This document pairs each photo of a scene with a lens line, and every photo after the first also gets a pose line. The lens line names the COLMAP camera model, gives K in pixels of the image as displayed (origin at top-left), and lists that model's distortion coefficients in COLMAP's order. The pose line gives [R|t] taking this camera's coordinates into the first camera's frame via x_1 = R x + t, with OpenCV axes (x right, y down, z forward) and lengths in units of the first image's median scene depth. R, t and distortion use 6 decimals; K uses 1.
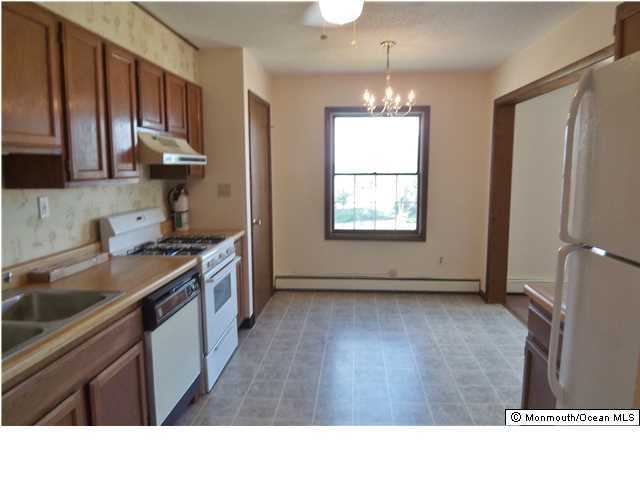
lens RADIAL K [[492.9, 0, 320.0], [0, 492.9, 210.7], [0, 0, 1]] dist [0.113920, -0.000938]
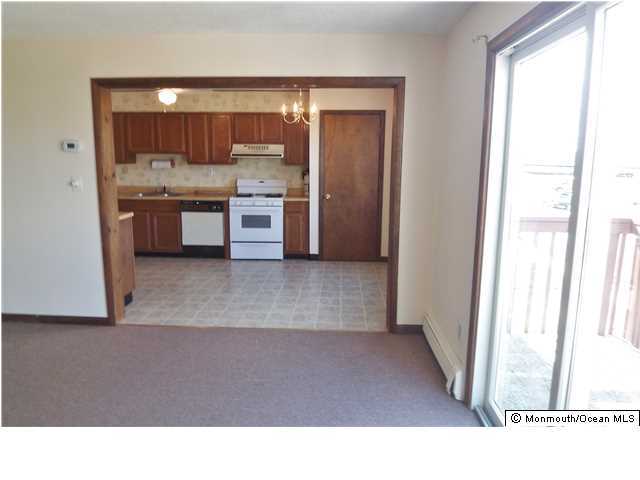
lens RADIAL K [[432.0, 0, 323.0], [0, 432.0, 218.4], [0, 0, 1]] dist [-0.003689, -0.041401]
pose [[-0.015065, 0.136014, -0.990592, 0.974478], [-0.114182, 0.983990, 0.136844, -0.075131], [0.993346, 0.115170, 0.000707, 0.815234]]
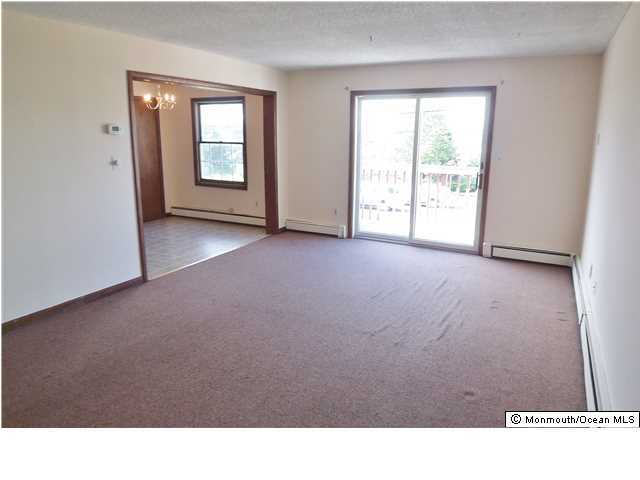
lens RADIAL K [[432.0, 0, 323.0], [0, 432.0, 218.4], [0, 0, 1]] dist [-0.003689, -0.041401]
pose [[0.899939, 0.090355, -0.426550, 0.960922], [-0.051776, 0.993516, 0.101217, 0.004052], [0.432930, -0.069004, 0.898782, -0.050227]]
